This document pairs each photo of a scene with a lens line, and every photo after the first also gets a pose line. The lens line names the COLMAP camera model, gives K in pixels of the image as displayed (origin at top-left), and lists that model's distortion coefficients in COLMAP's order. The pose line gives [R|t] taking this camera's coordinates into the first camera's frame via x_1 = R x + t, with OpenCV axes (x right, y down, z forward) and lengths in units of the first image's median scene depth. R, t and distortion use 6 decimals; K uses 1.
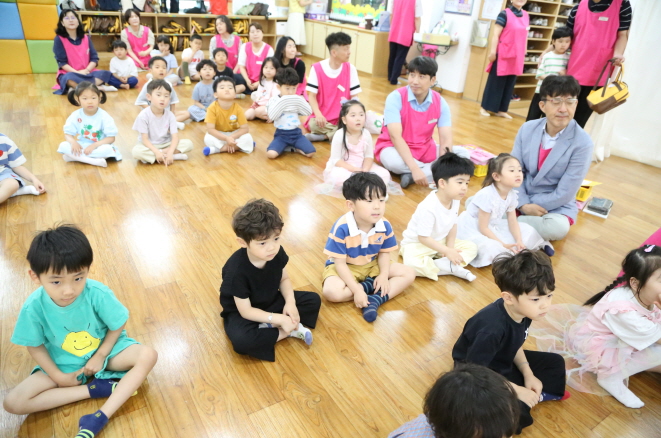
lens RADIAL K [[446.7, 0, 328.5], [0, 446.7, 221.8], [0, 0, 1]] dist [-0.124345, 0.069613]
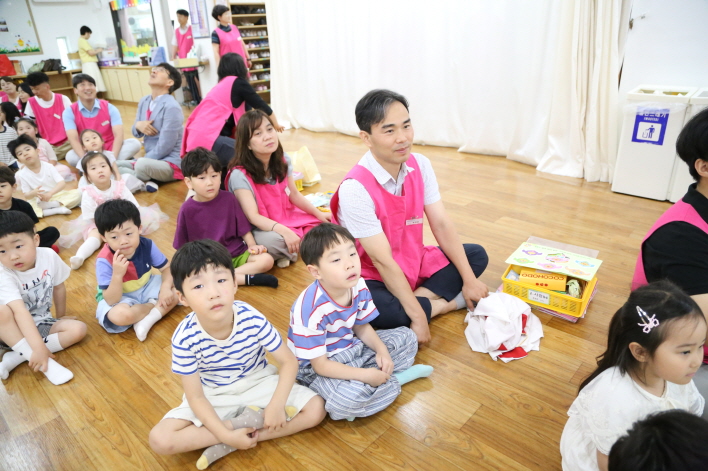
lens RADIAL K [[478.5, 0, 351.9], [0, 478.5, 238.5], [0, 0, 1]] dist [-0.124345, 0.069613]
pose [[0.957343, -0.218787, 0.188748, 0.254047], [0.230006, 0.972389, -0.039466, 0.133527], [-0.174902, 0.081195, 0.981232, -0.175829]]
